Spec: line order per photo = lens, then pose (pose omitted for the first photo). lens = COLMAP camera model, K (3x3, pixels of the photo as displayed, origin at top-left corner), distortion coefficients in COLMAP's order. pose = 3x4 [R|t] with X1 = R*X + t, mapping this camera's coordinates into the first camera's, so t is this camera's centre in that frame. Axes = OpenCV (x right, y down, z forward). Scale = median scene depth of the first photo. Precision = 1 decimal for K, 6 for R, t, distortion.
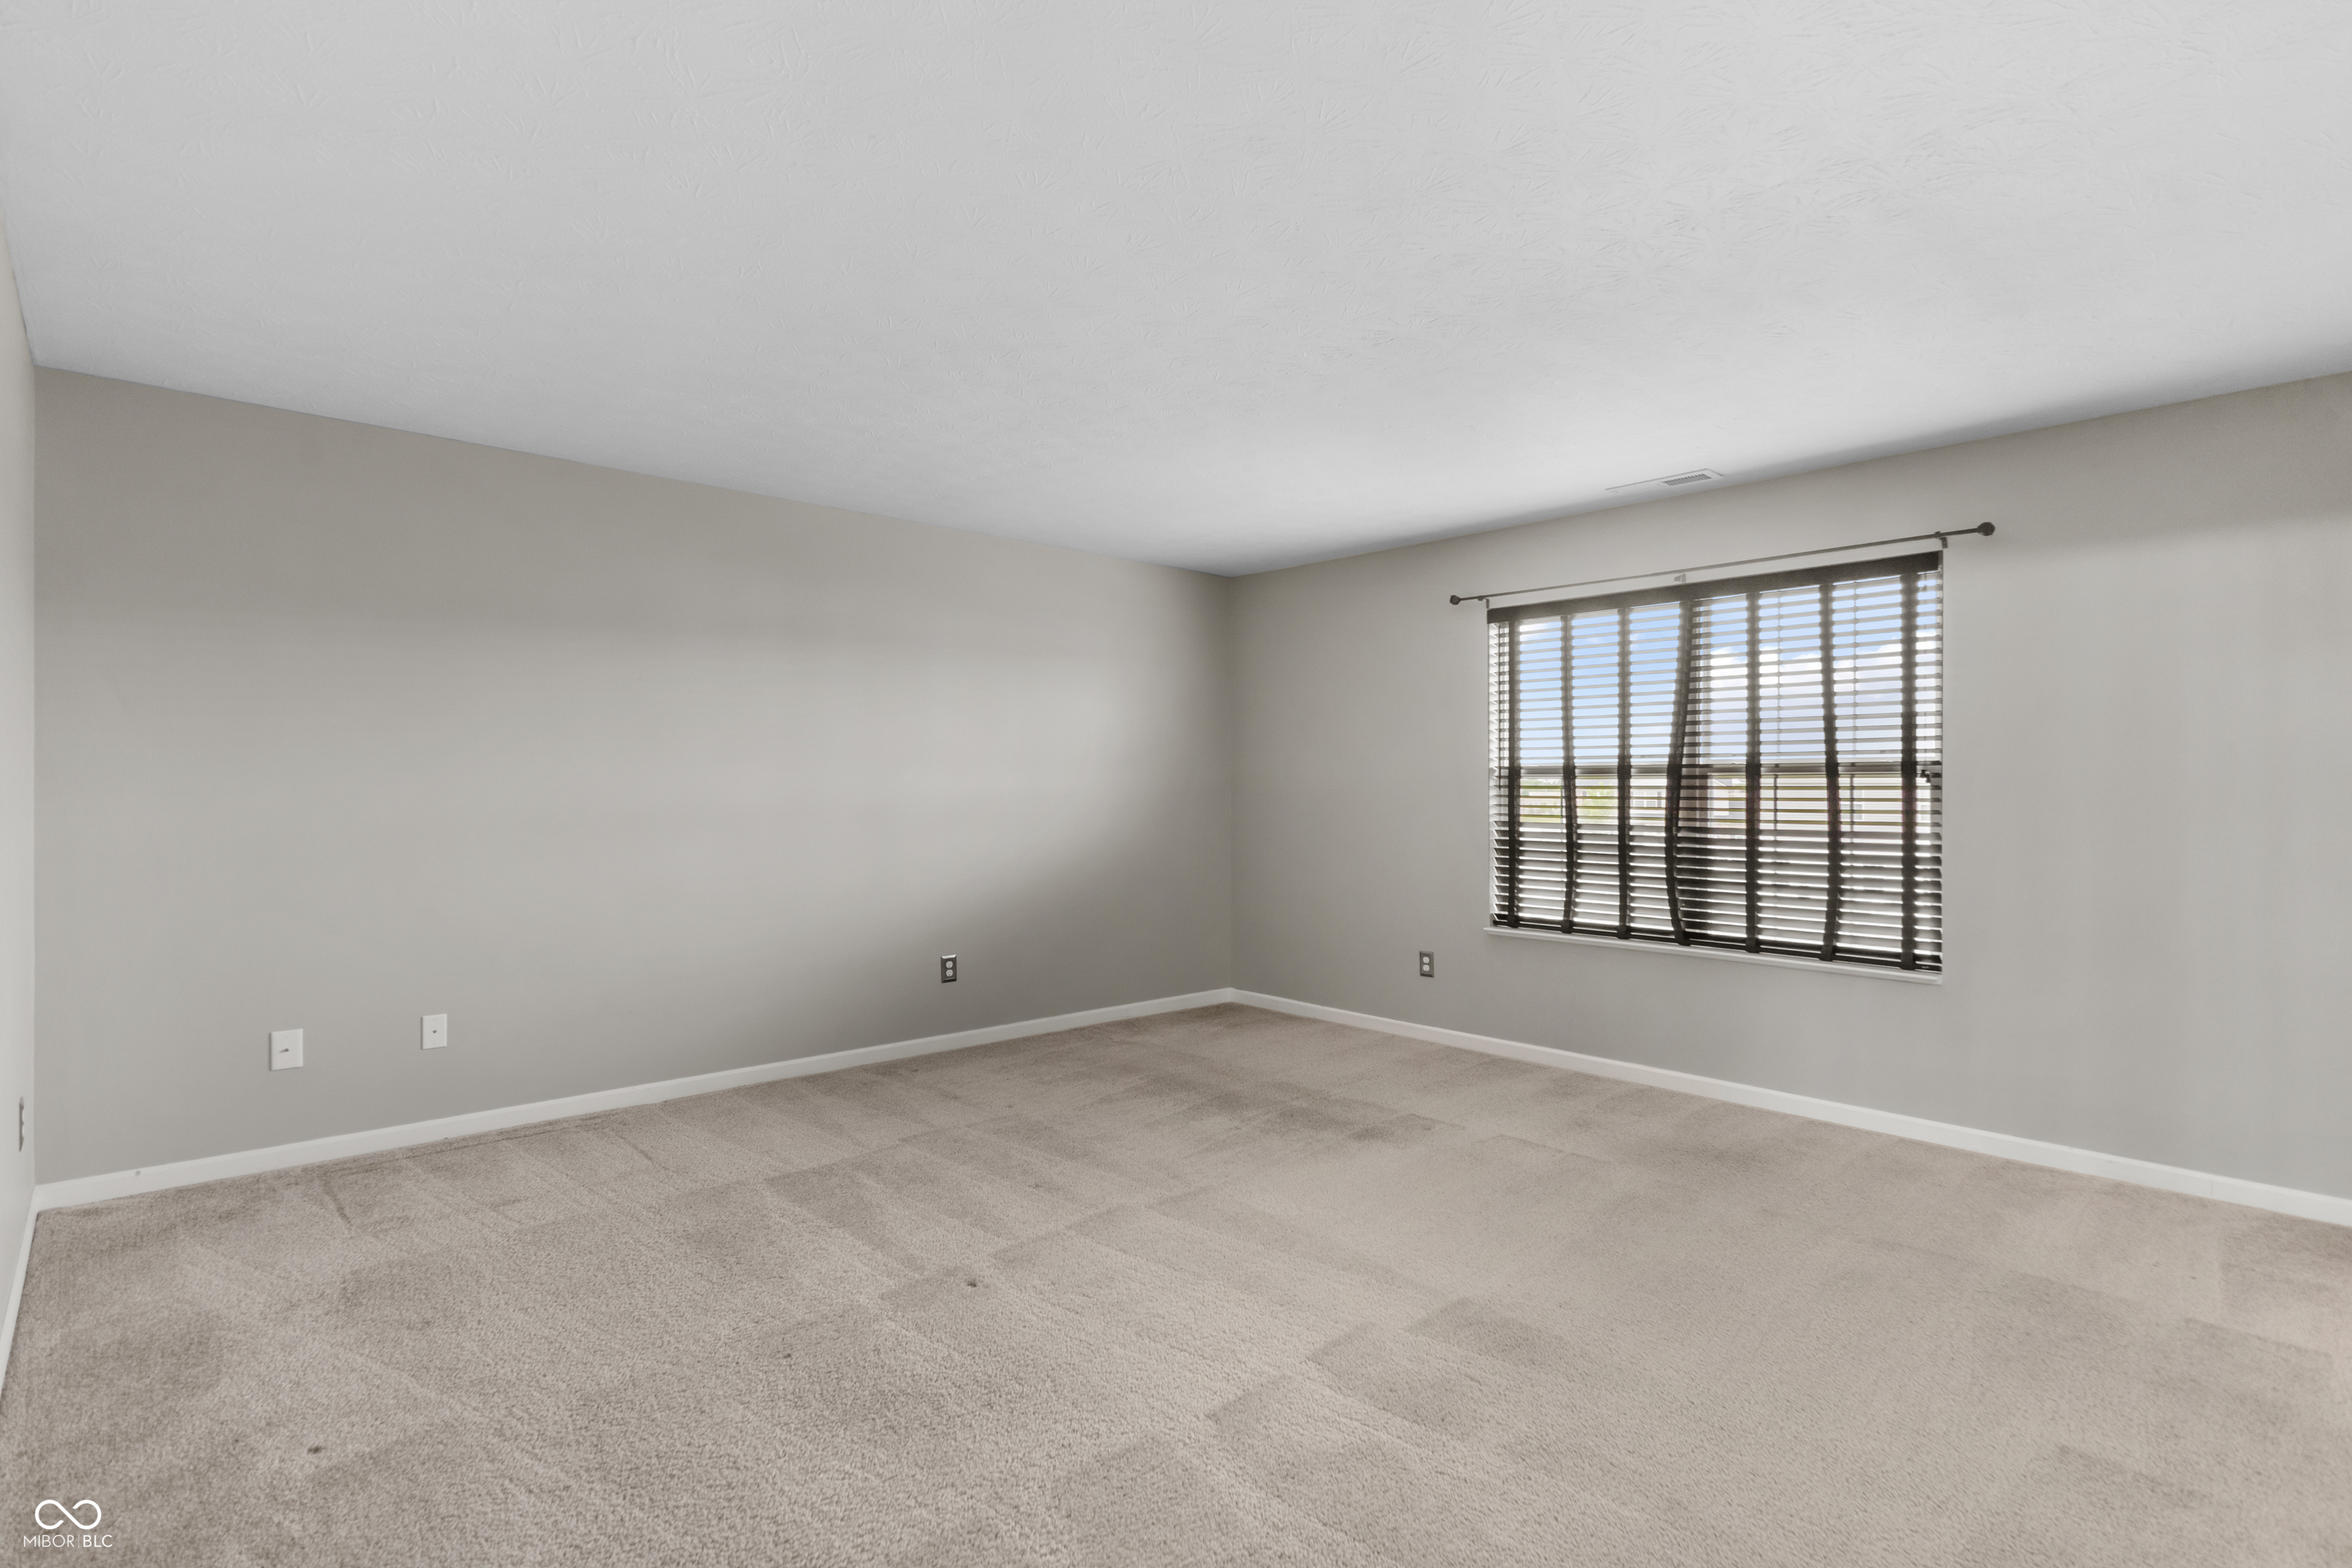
lens RADIAL K [[1138.5, 0, 1170.6], [0, 1138.5, 796.2], [0, 0, 1]] dist [0.004725, 0.000407]
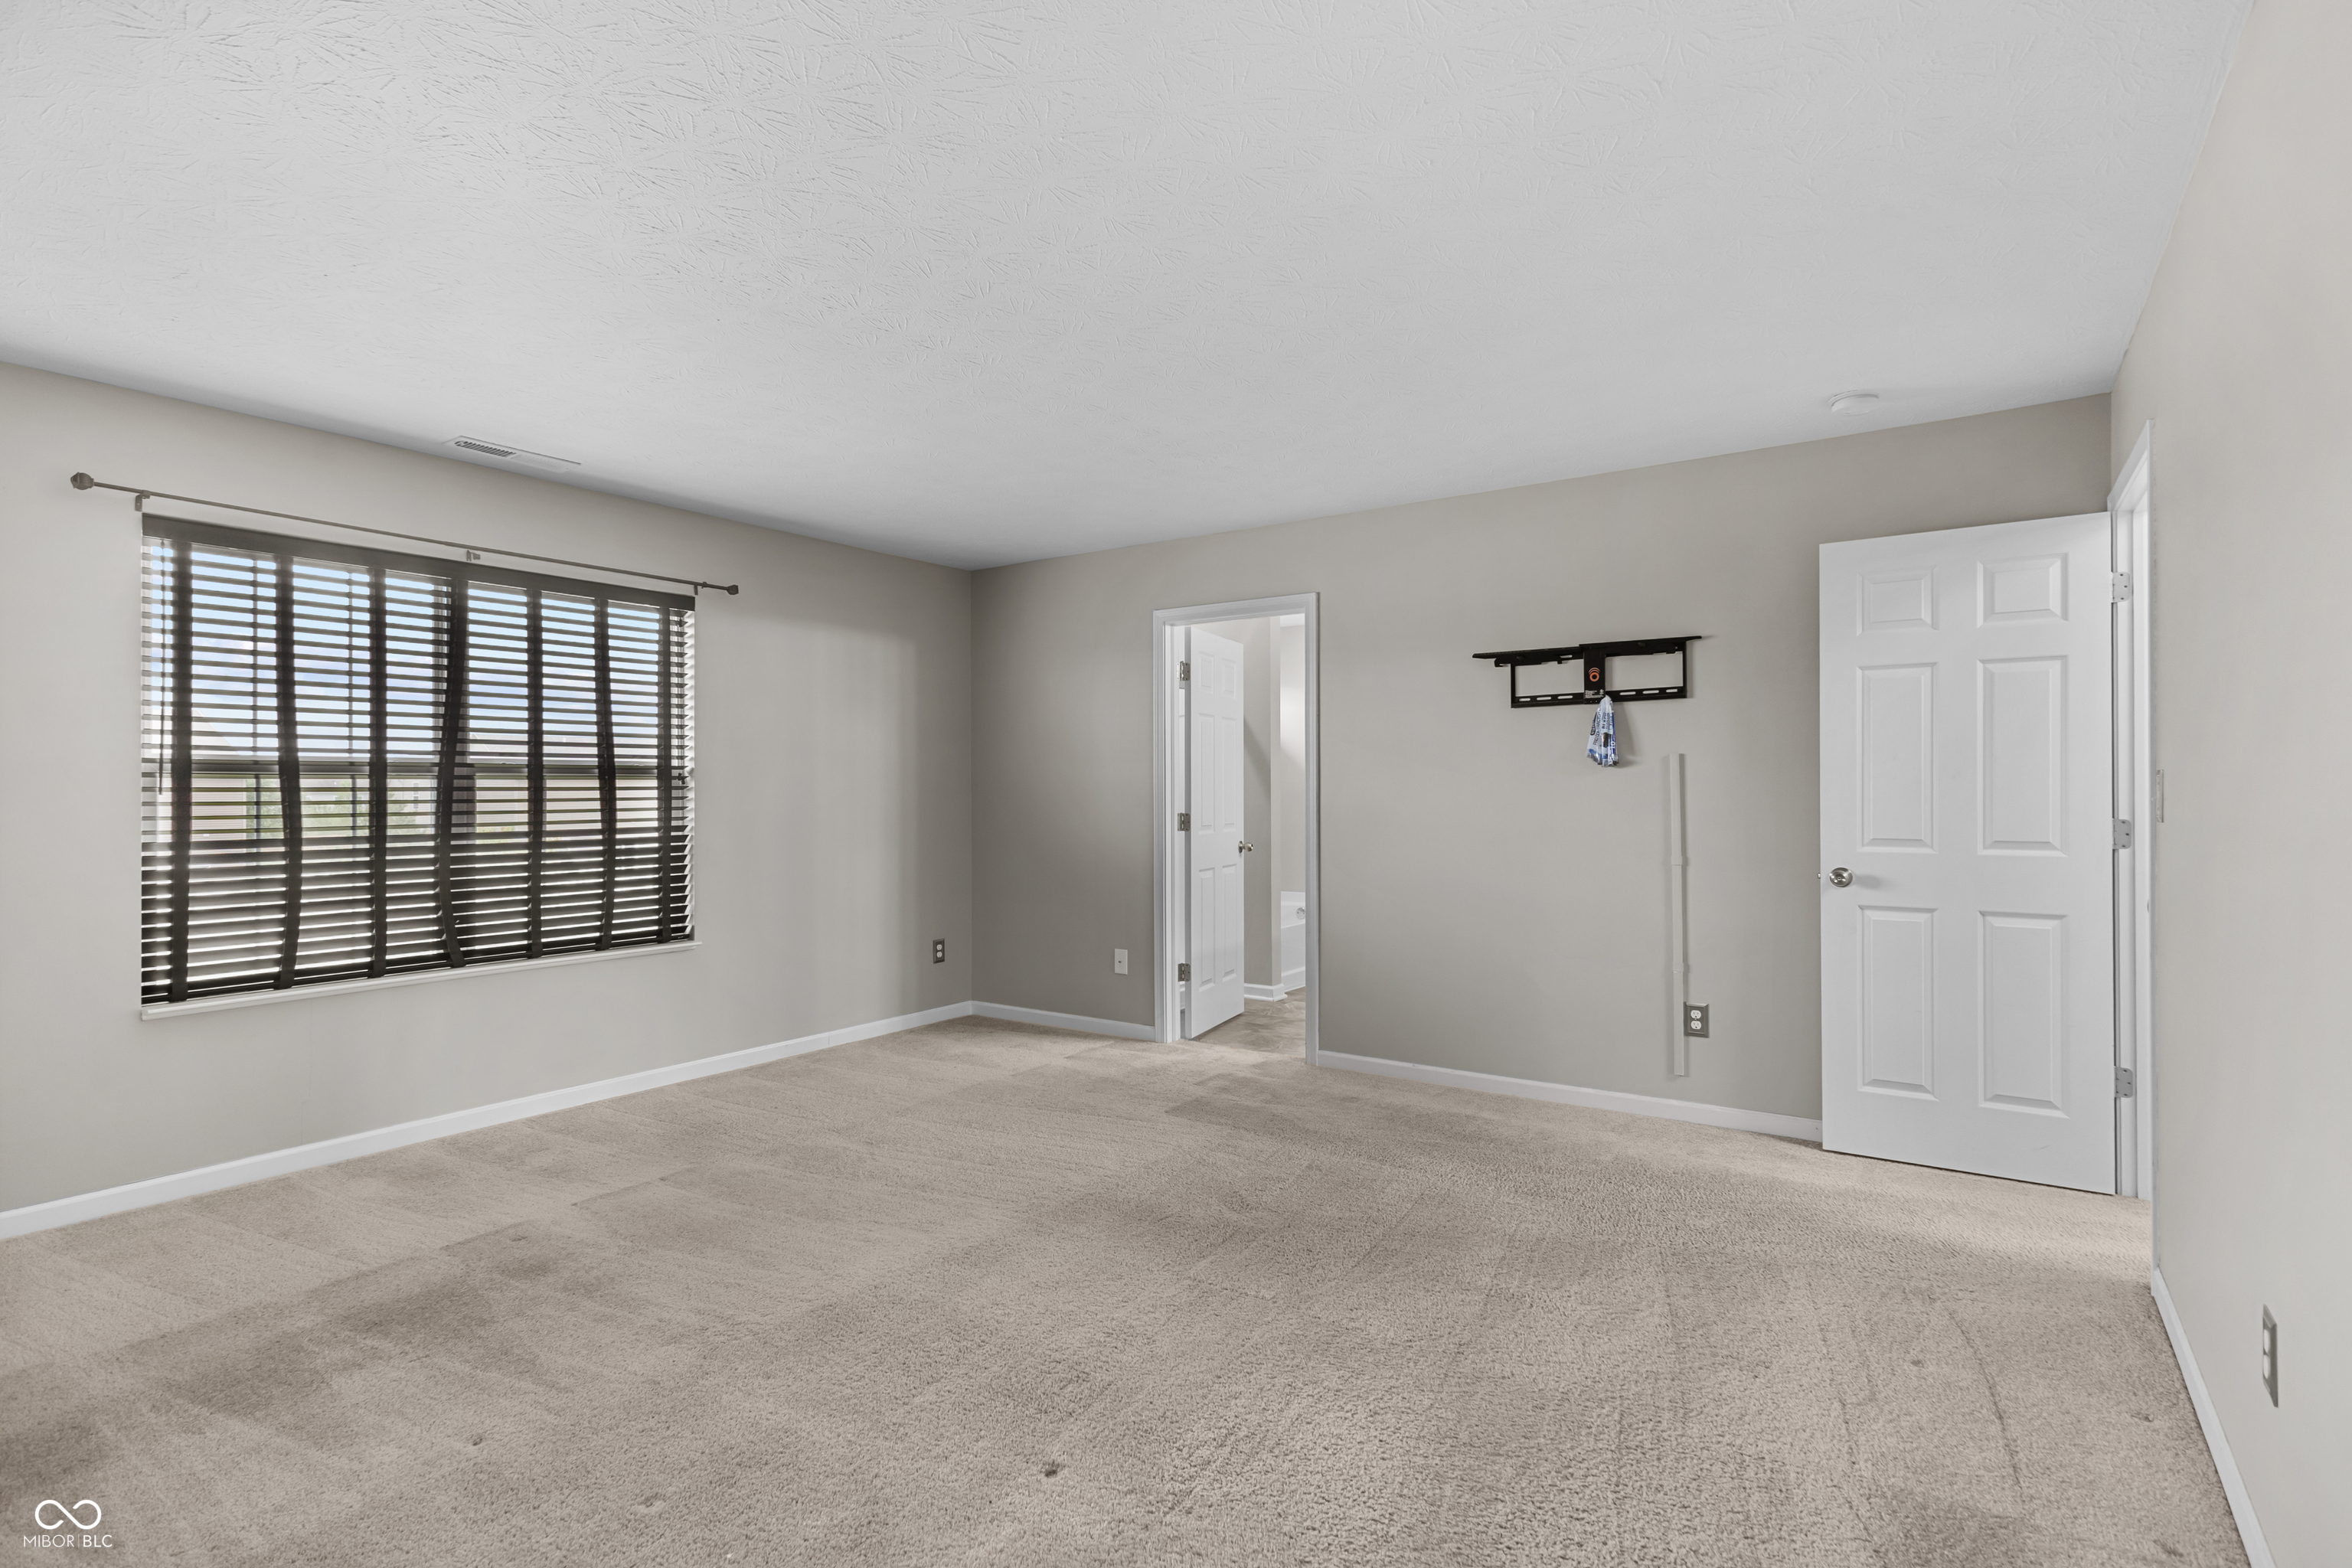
lens RADIAL K [[1138.5, 0, 1177.6], [0, 1138.5, 779.9], [0, 0, 1]] dist [0.004725, 0.000407]
pose [[-0.227742, 0.010507, 0.973665, -0.580227], [0.016433, 0.999841, -0.006945, 0.000476], [-0.973583, 0.014419, -0.227879, 0.702500]]
